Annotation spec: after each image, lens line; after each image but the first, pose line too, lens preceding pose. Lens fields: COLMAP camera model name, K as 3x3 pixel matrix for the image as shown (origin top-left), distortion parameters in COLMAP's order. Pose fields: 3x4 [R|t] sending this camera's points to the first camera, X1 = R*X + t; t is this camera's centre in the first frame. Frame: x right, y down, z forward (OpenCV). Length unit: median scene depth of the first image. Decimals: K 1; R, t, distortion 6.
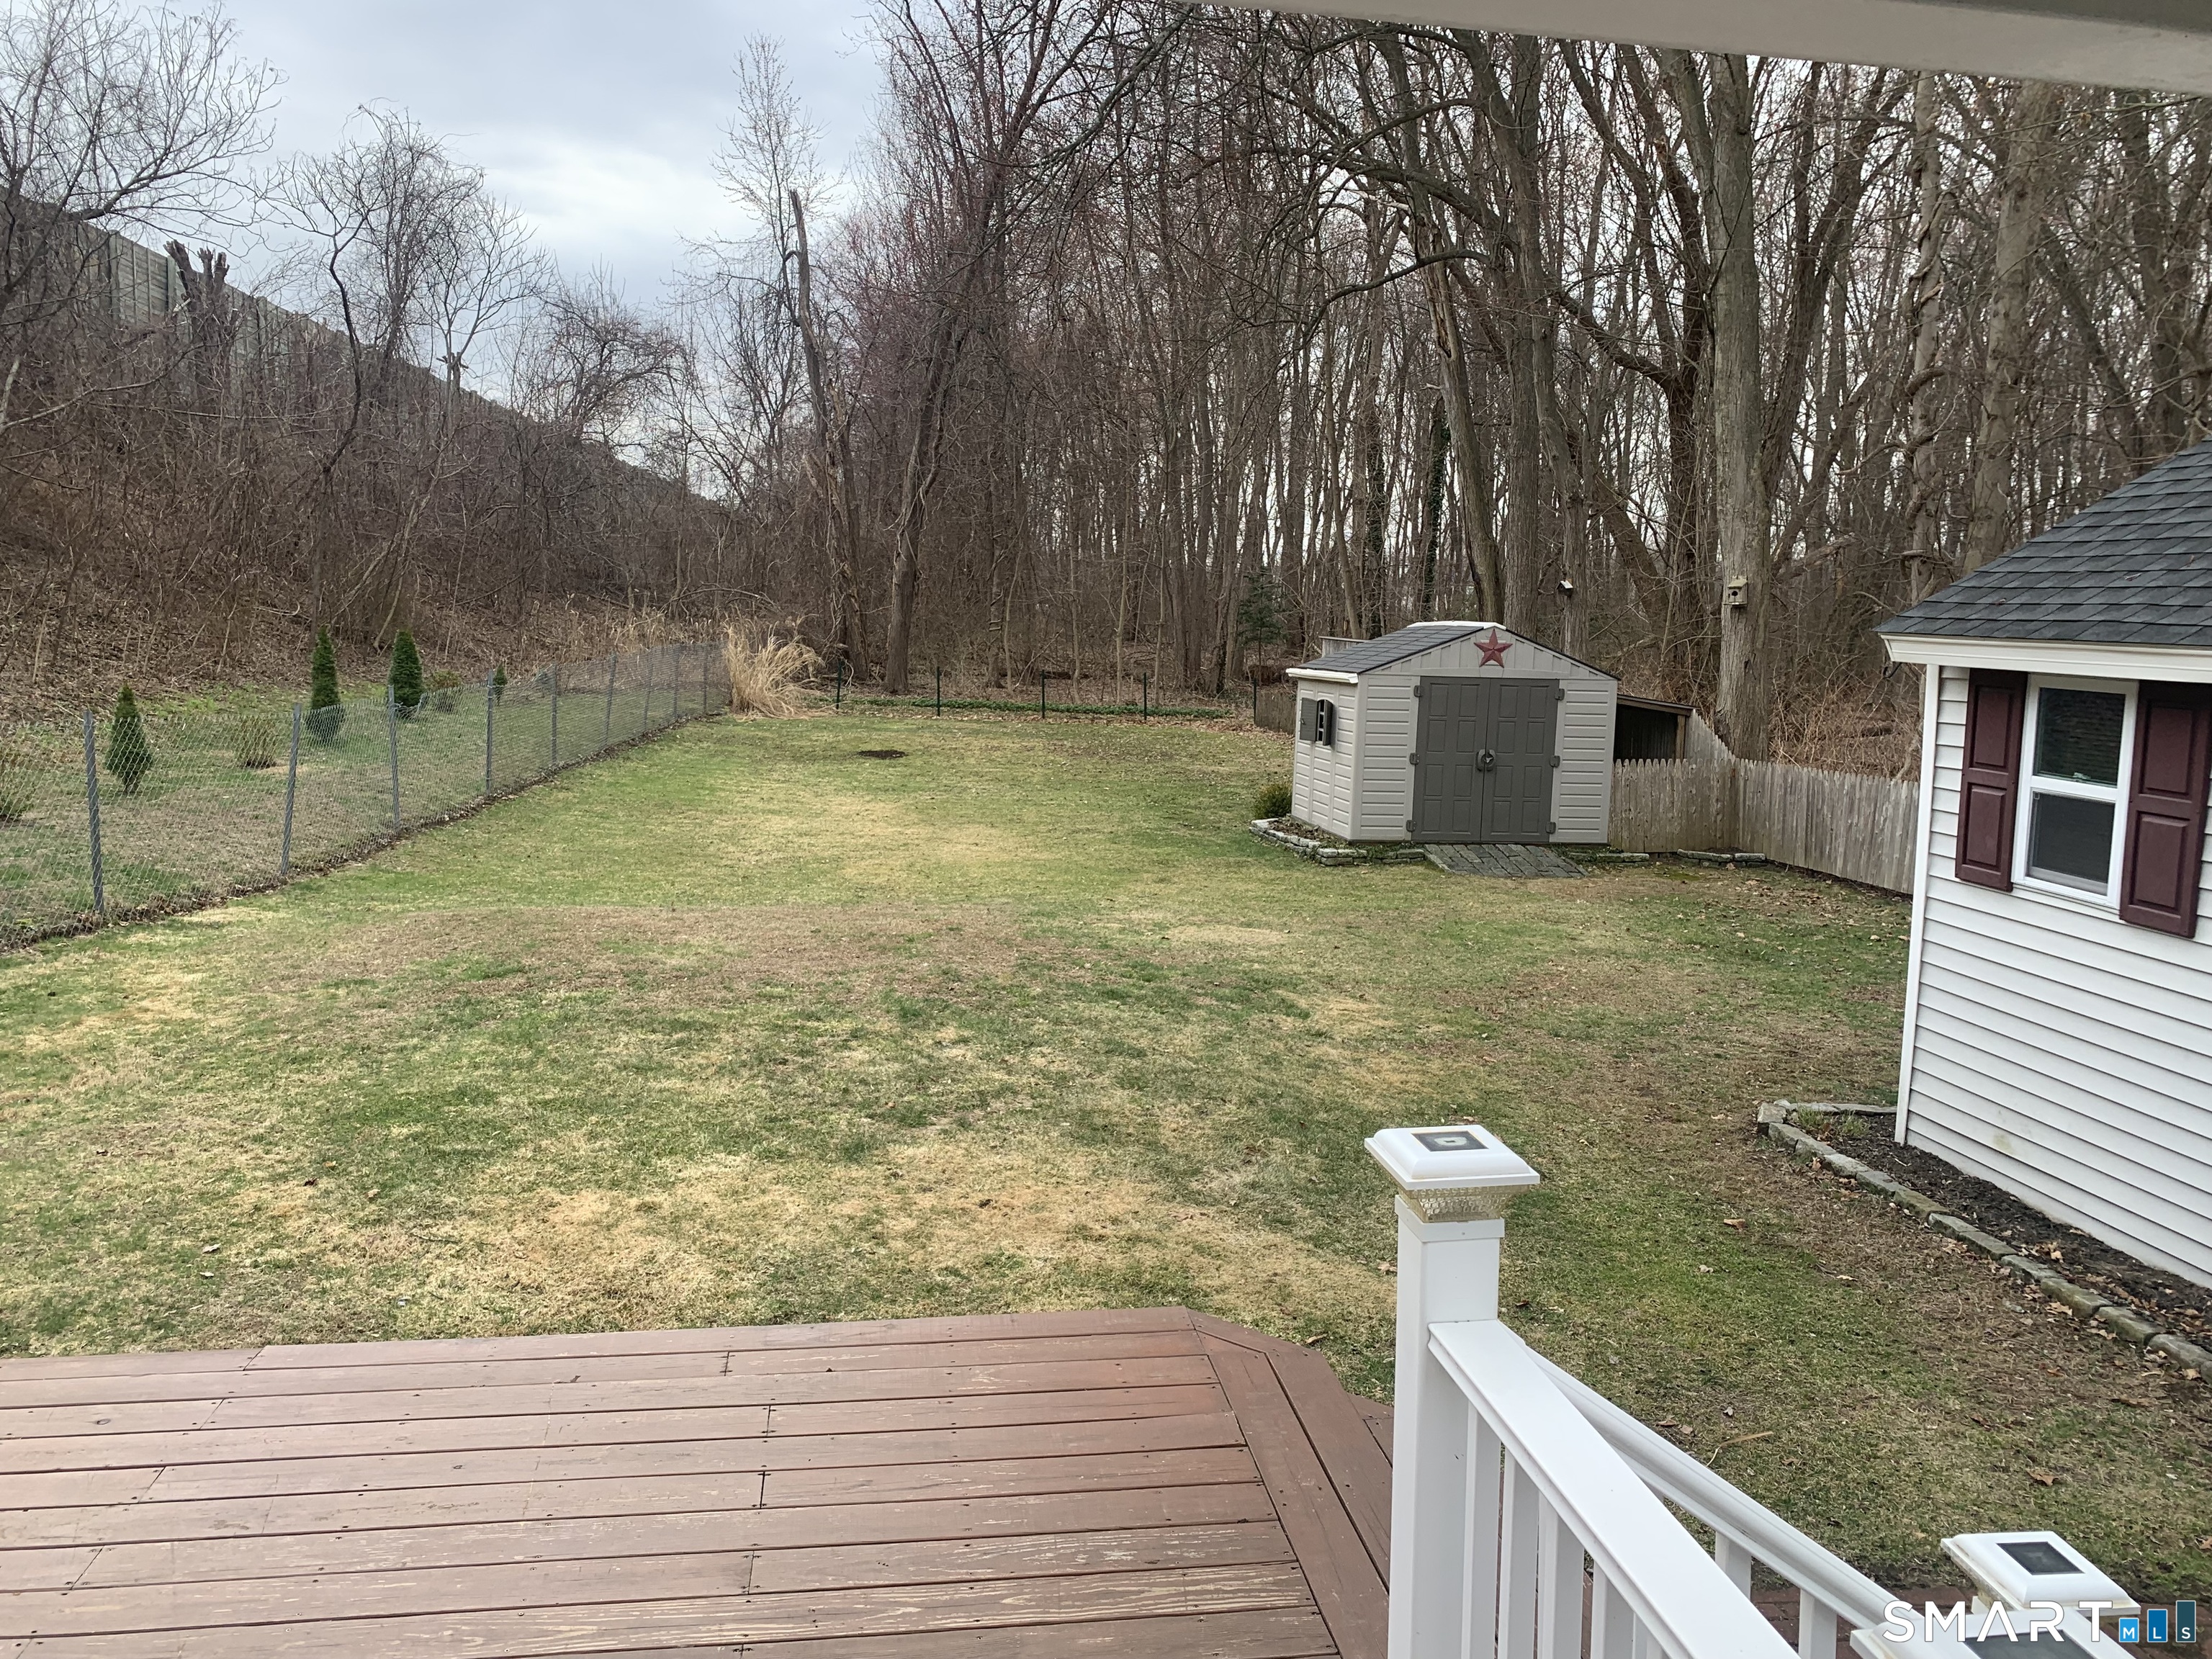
lens RADIAL K [[1684.8, 0, 1106.0], [0, 1684.8, 829.5], [0, 0, 1]] dist [0.003941, 0.002036]
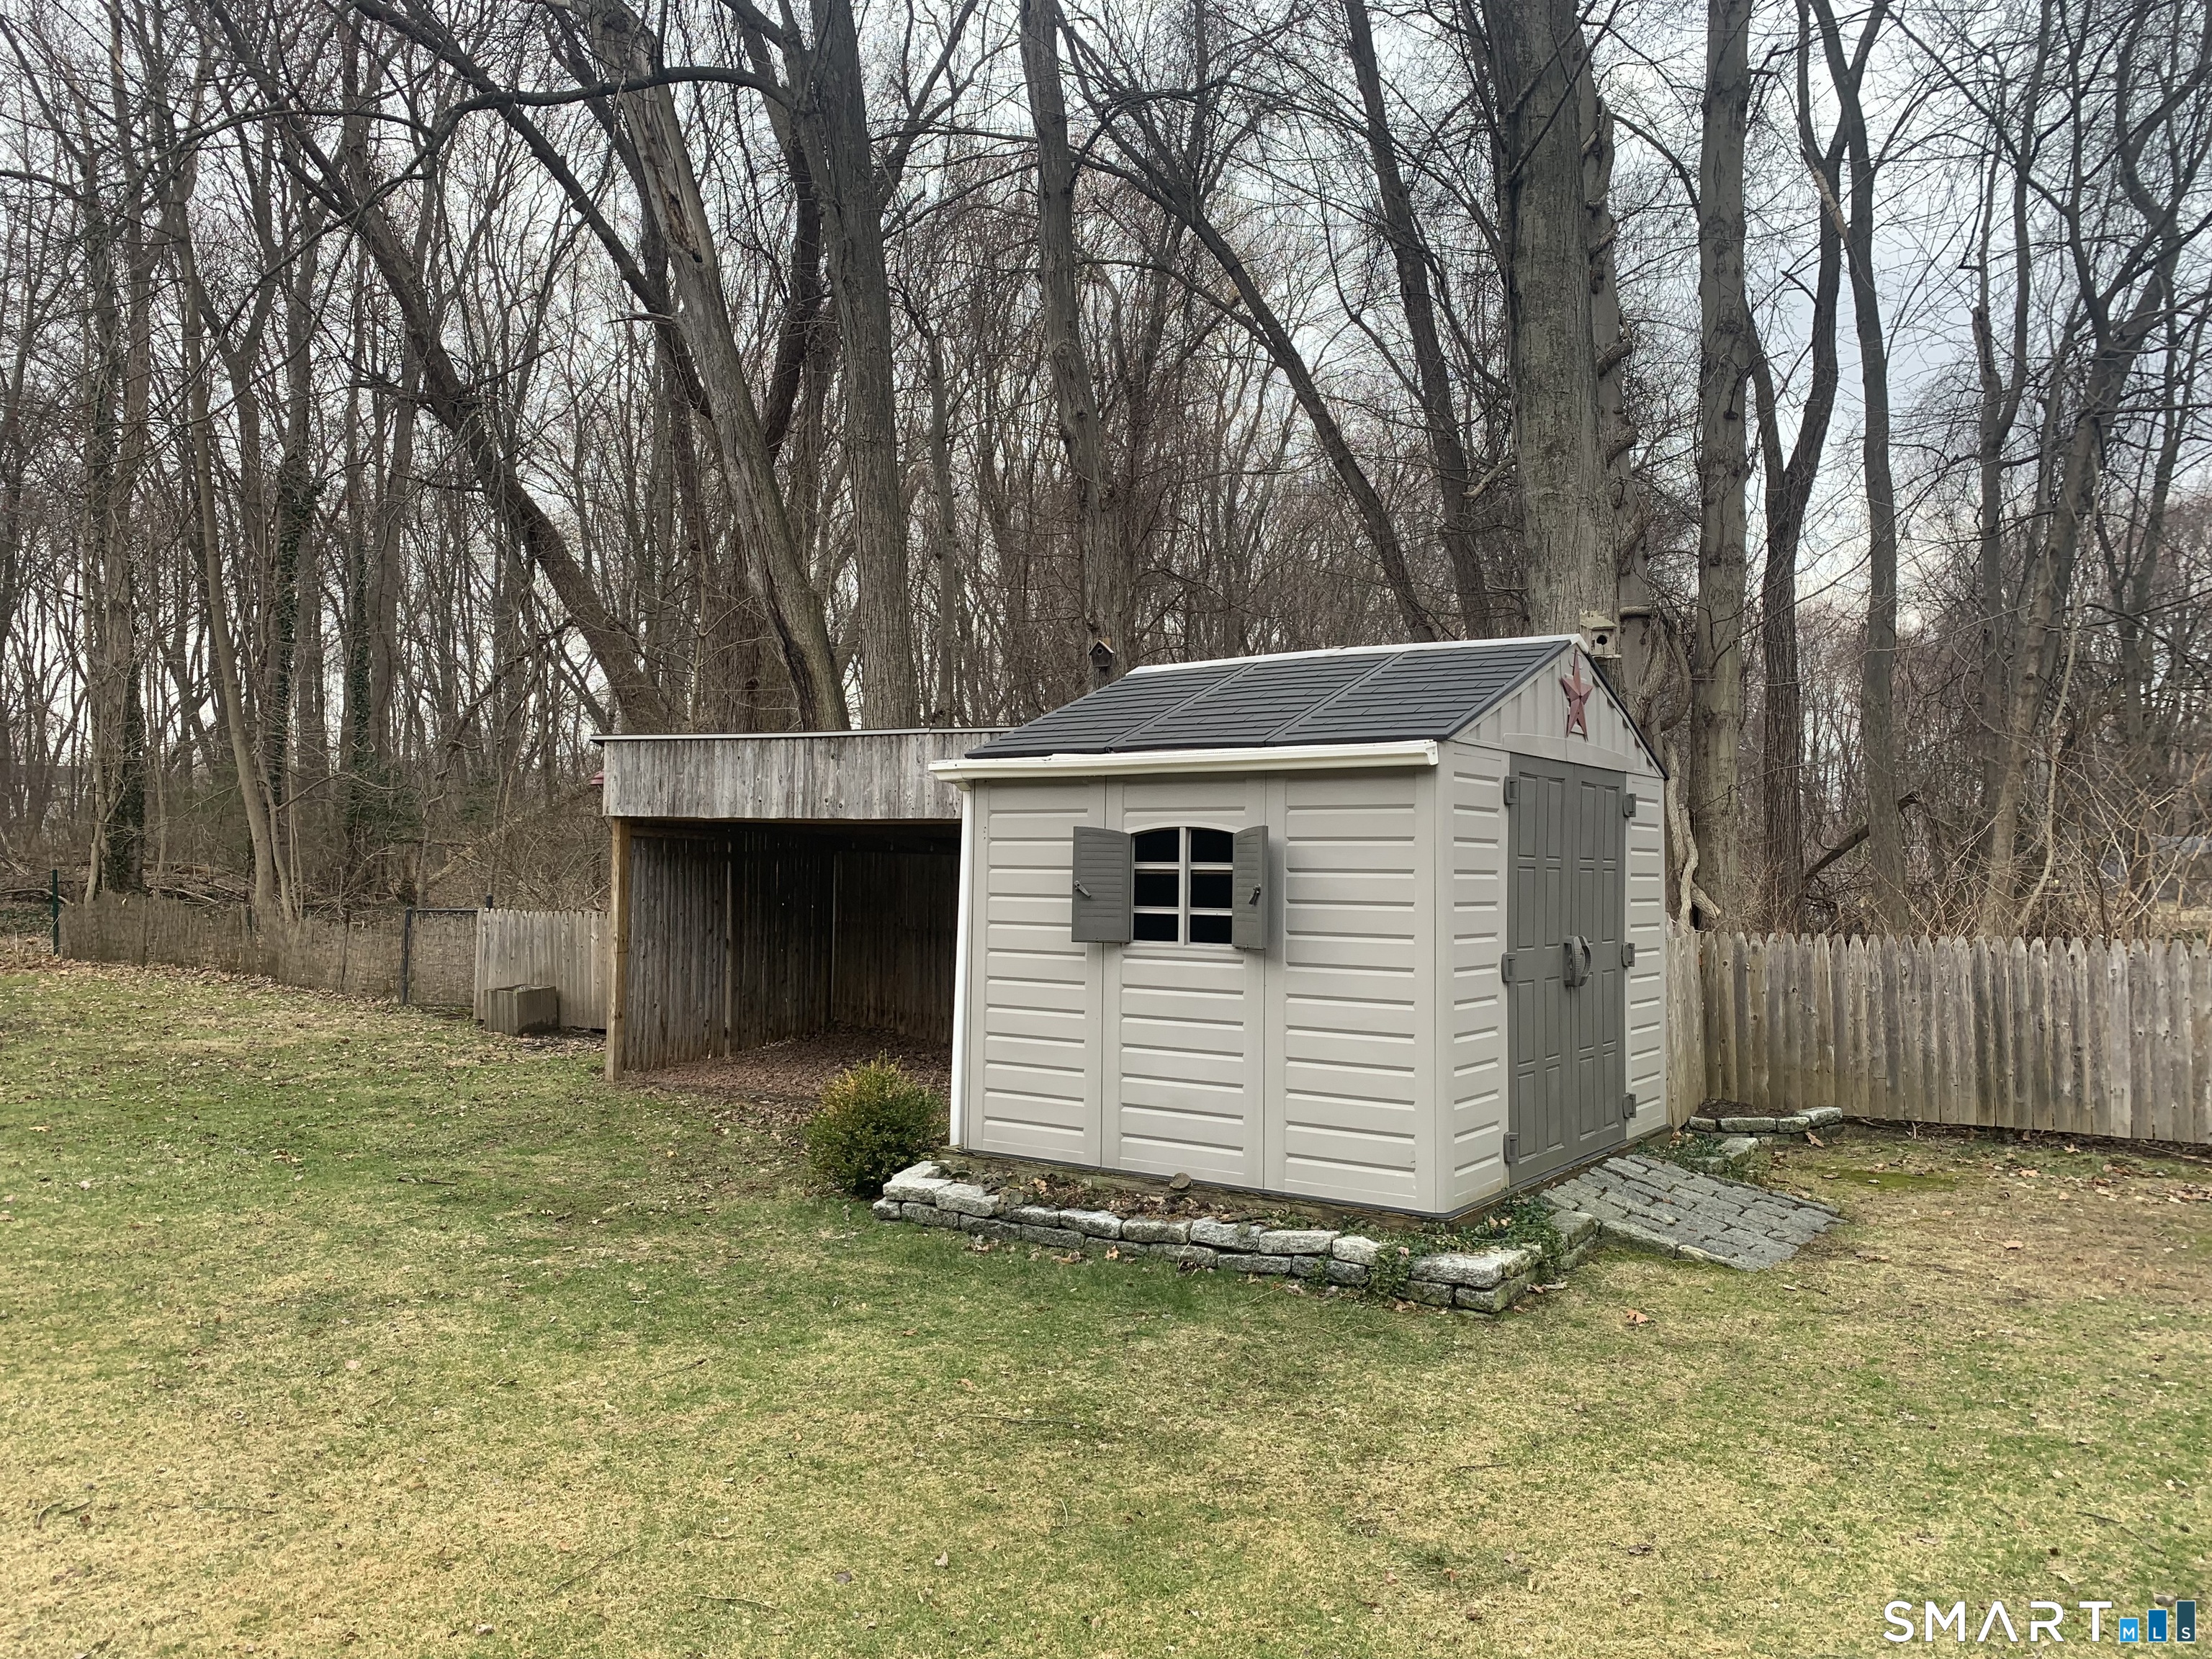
lens RADIAL K [[1684.8, 0, 1106.0], [0, 1684.8, 829.5], [0, 0, 1]] dist [0.003941, 0.002036]
pose [[0.700876, -0.007425, 0.713245, -0.150846], [0.095191, 0.991975, -0.083214, -0.050031], [-0.706903, 0.126218, 0.695958, 0.793200]]
